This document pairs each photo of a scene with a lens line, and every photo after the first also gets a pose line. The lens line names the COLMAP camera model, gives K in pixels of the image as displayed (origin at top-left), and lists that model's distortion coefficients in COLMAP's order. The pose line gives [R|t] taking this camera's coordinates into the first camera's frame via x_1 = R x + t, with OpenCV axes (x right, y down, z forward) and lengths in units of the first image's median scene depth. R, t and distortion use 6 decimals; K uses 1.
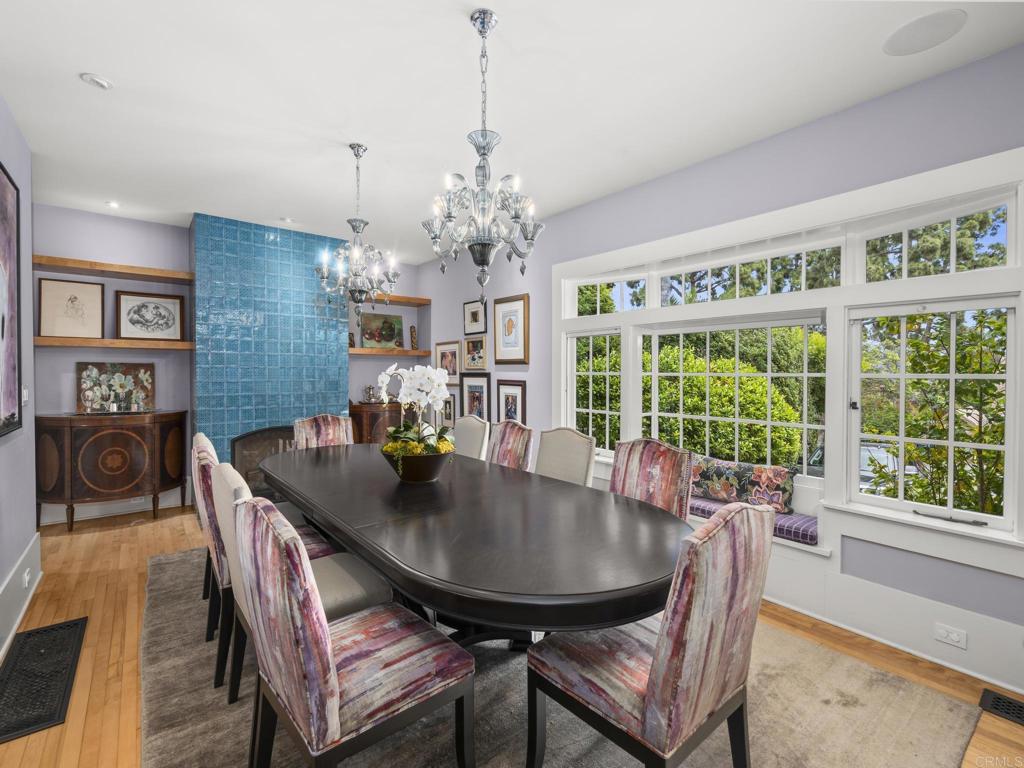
lens RADIAL K [[466.4, 0, 511.5], [0, 466.4, 377.7], [0, 0, 1]] dist [-0.004354, 0.000639]
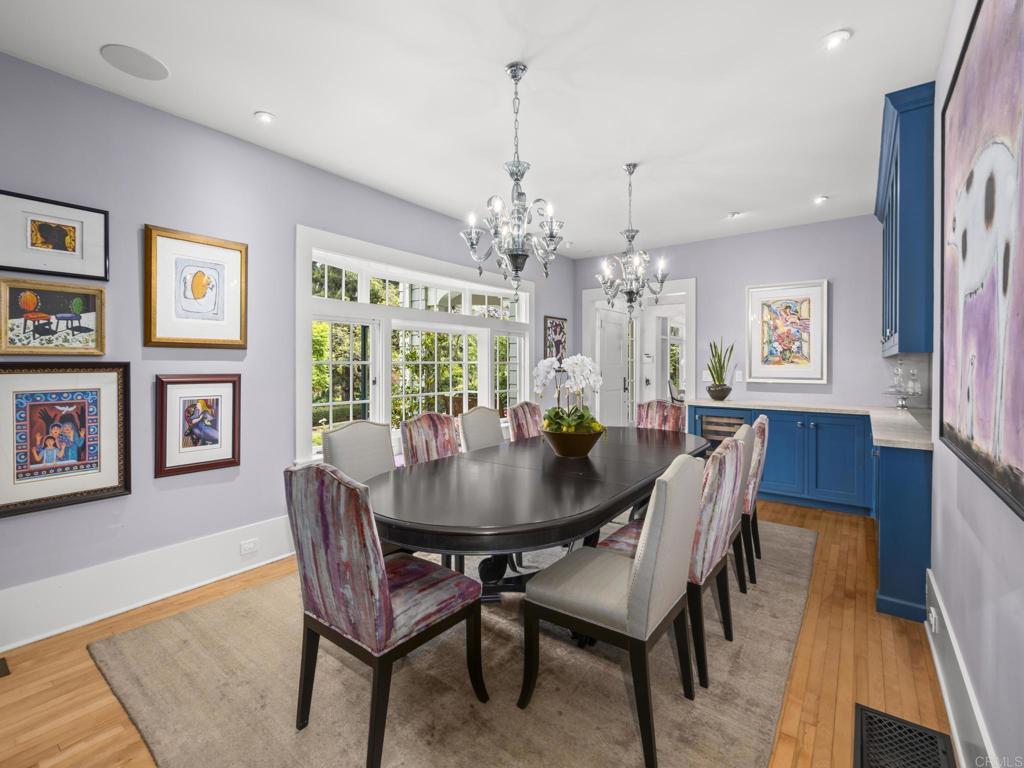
lens RADIAL K [[466.4, 0, 510.3], [0, 466.4, 374.6], [0, 0, 1]] dist [-0.004354, 0.000639]
pose [[-0.239848, -0.027192, 0.970430, -0.677078], [0.012586, 0.999437, 0.031115, -0.007895], [-0.970729, 0.019677, -0.239371, 0.755024]]
